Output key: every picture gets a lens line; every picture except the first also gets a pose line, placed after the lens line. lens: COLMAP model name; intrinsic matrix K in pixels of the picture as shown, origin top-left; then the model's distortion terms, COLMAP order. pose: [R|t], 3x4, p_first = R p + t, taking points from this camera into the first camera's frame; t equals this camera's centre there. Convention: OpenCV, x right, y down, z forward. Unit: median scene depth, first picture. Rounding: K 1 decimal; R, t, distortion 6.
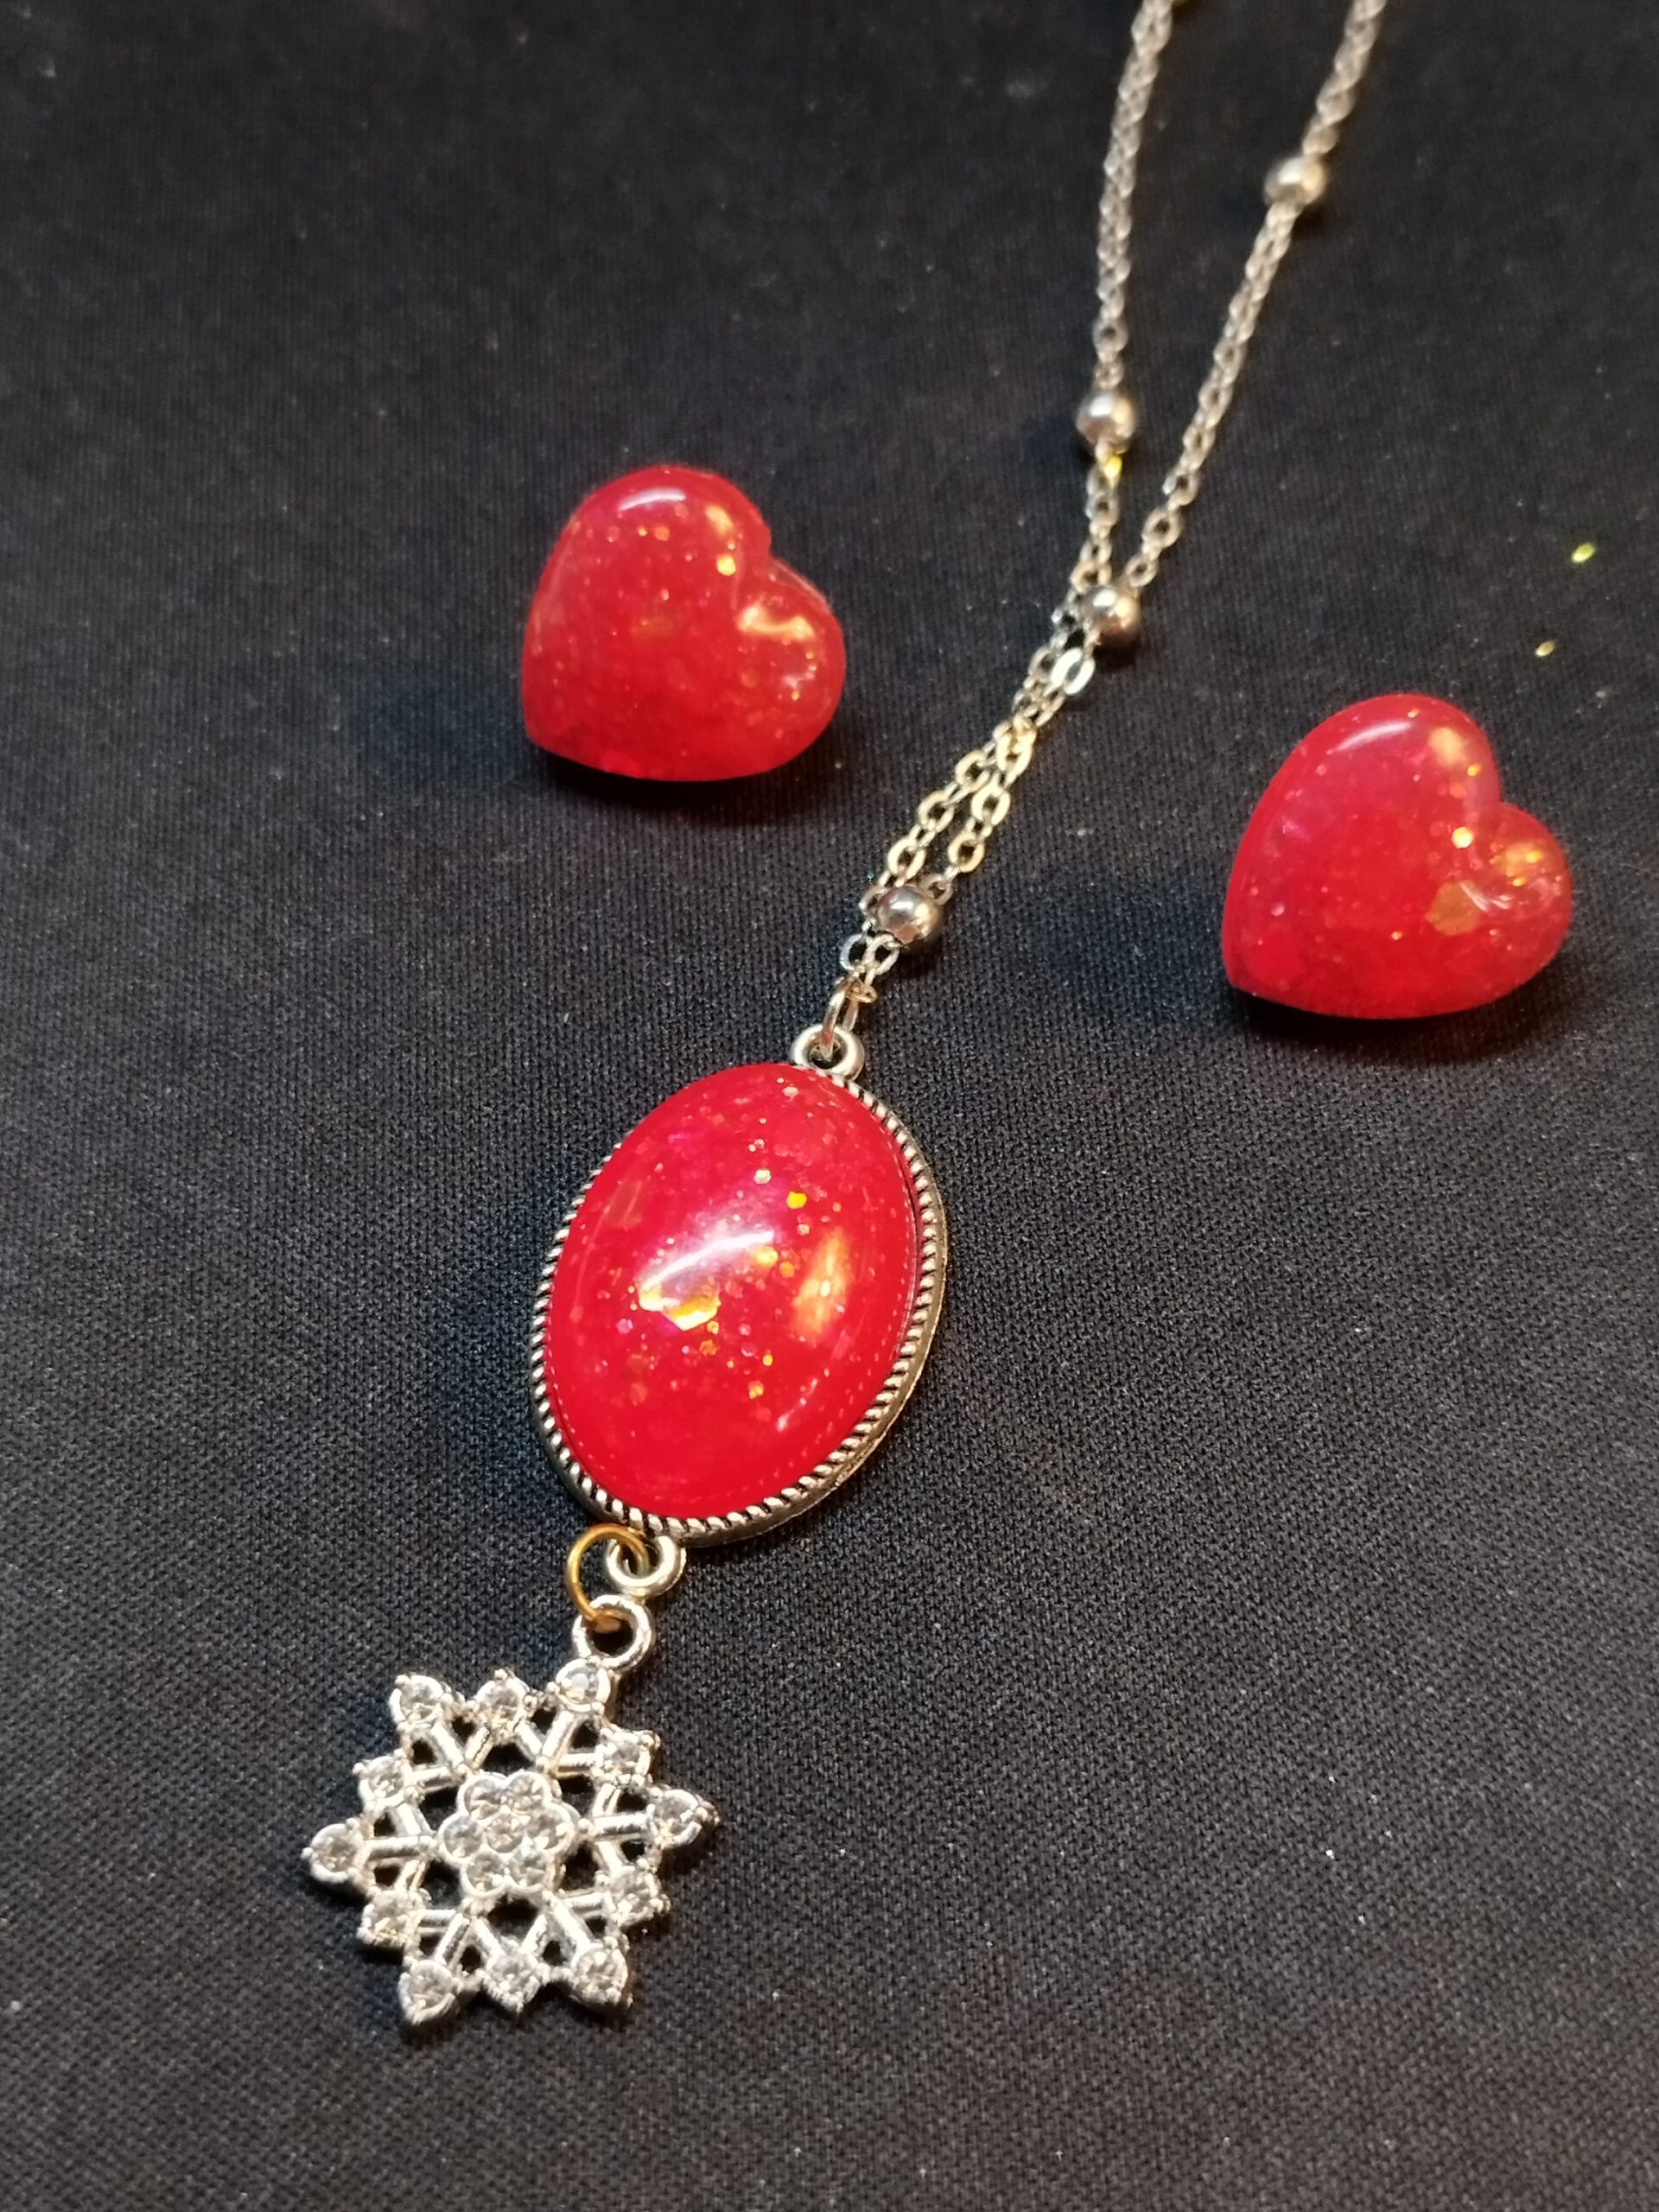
lens RADIAL K [[3598.7, 0, 816.2], [0, 3598.7, 1106.6], [0, 0, 1]] dist [0.003907, 0.000000]
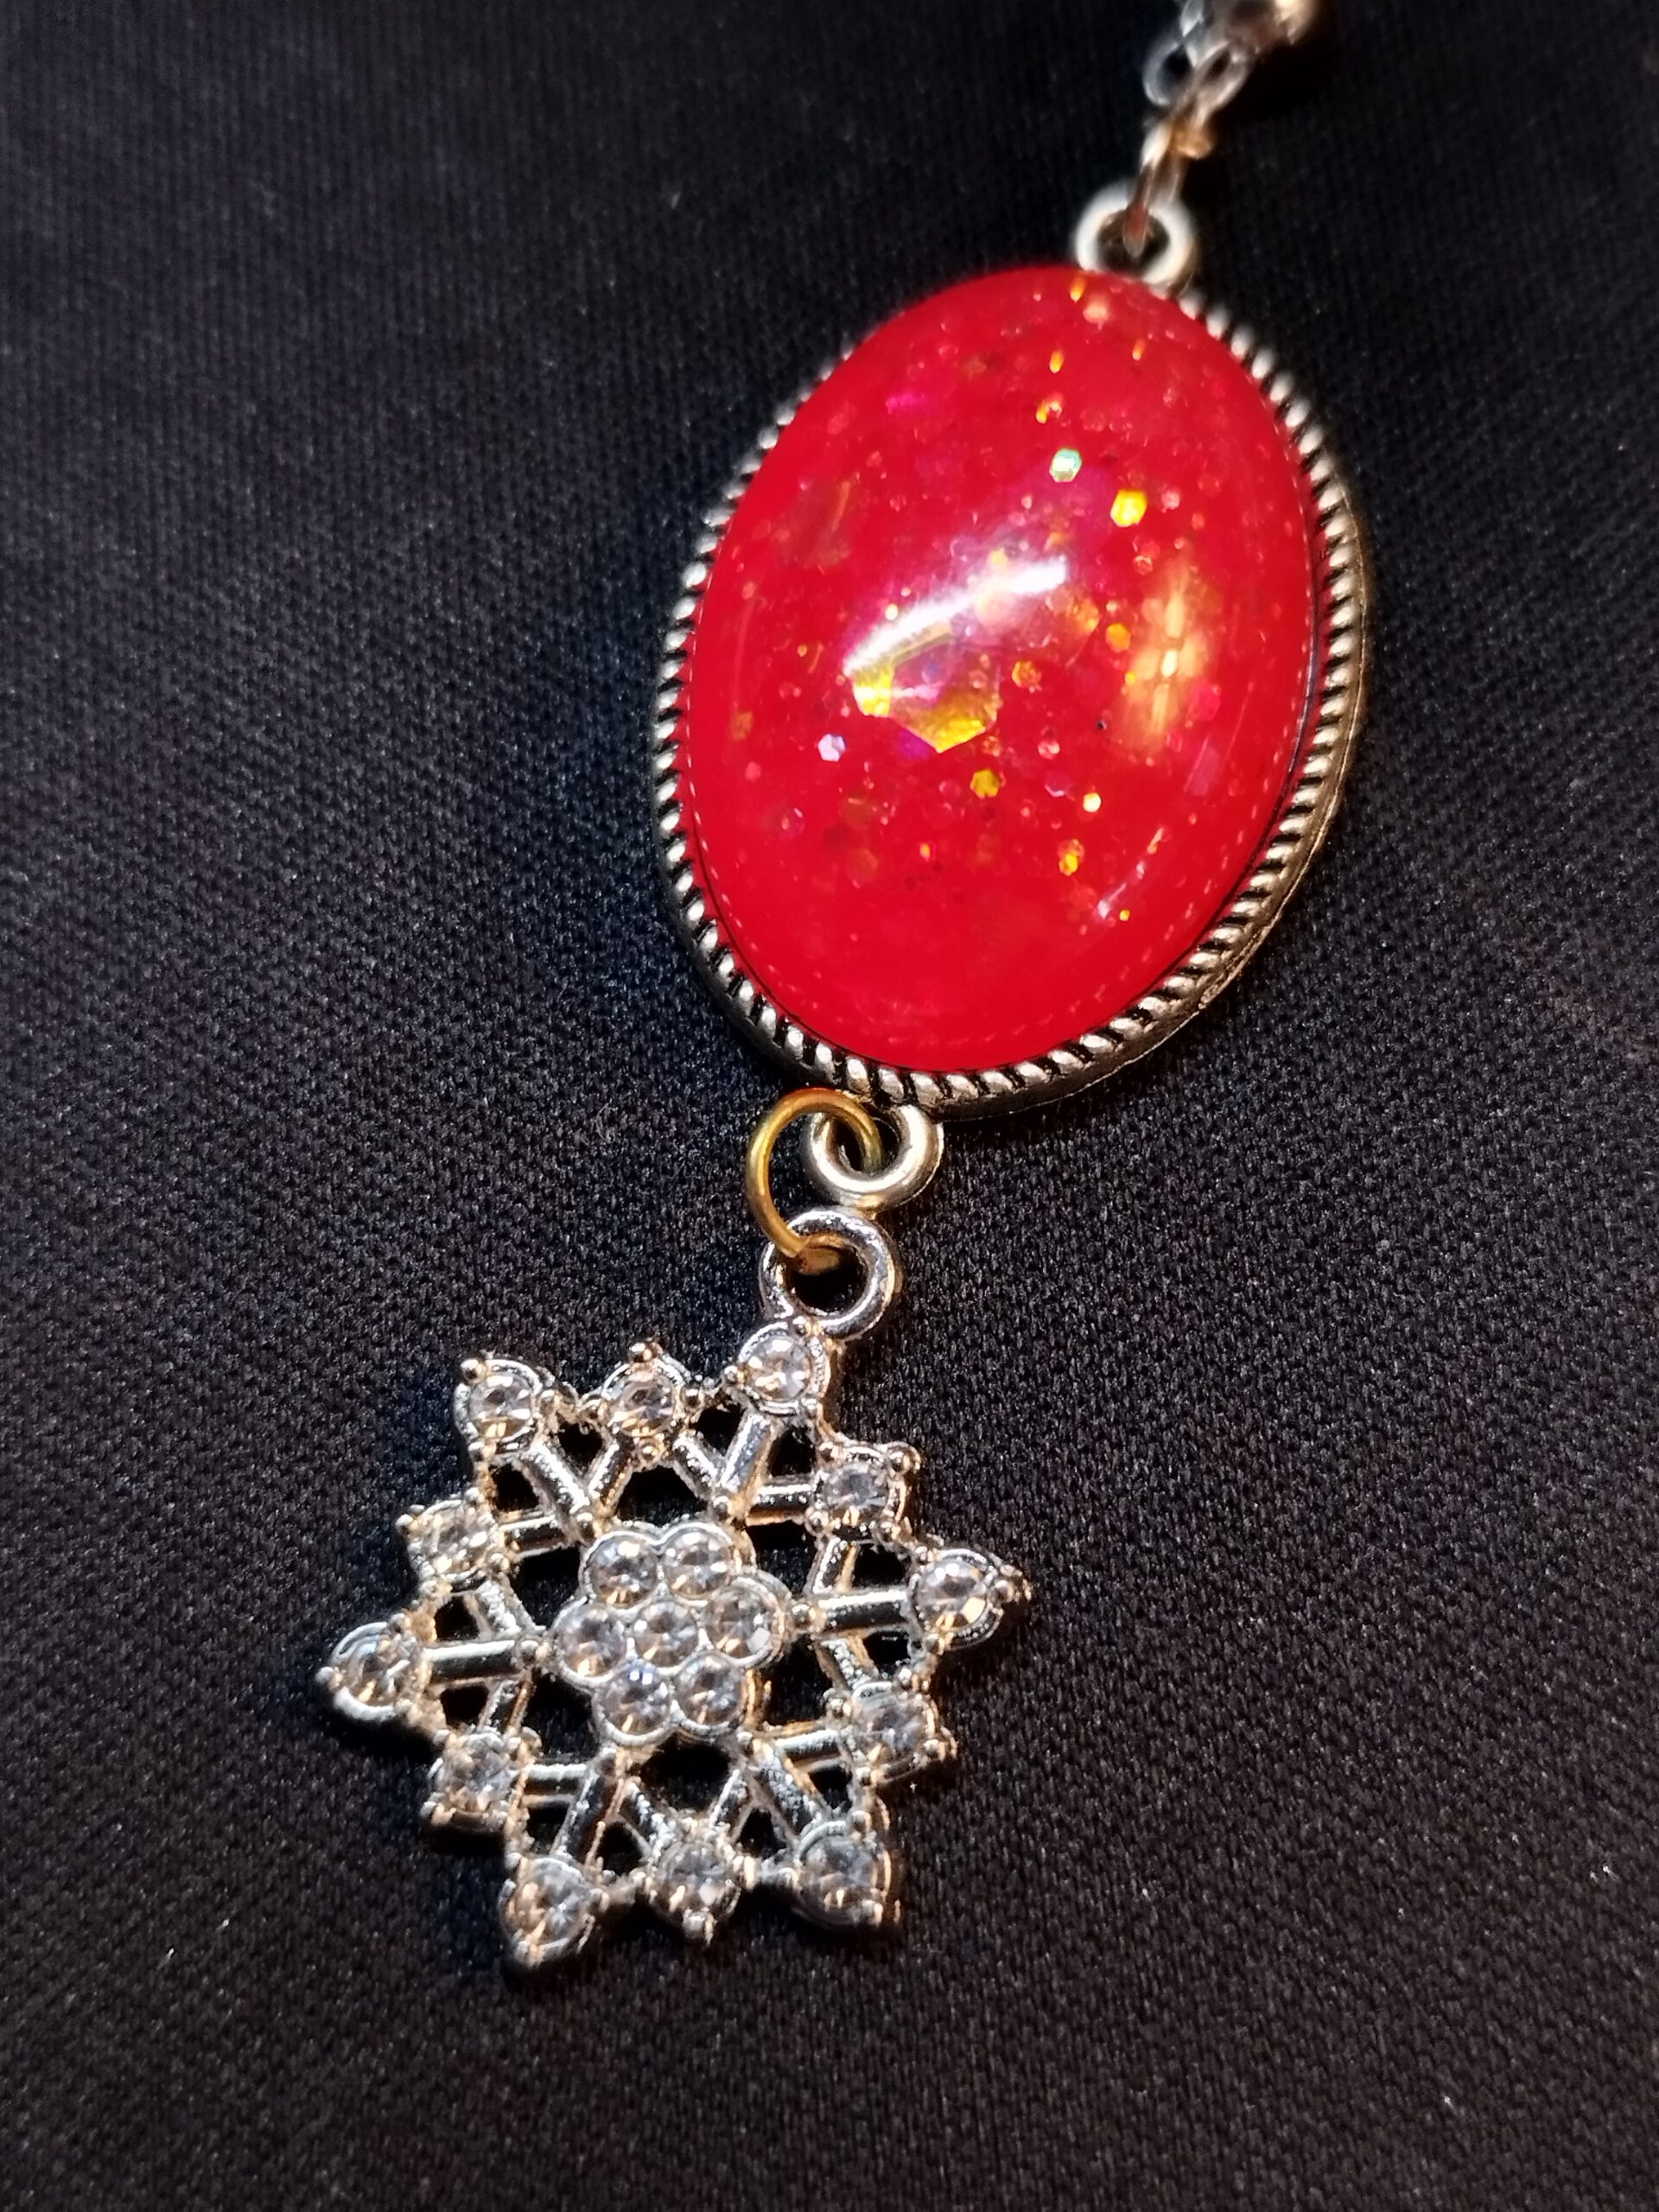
lens RADIAL K [[3598.7, 0, 1002.5], [0, 3598.7, 1200.9], [0, 0, 1]] dist [0.003907, 0.000000]
pose [[0.998173, -0.036691, 0.048008, -0.055026], [0.025264, 0.975170, 0.220013, 0.007047], [-0.054888, -0.218398, 0.974315, 0.426420]]
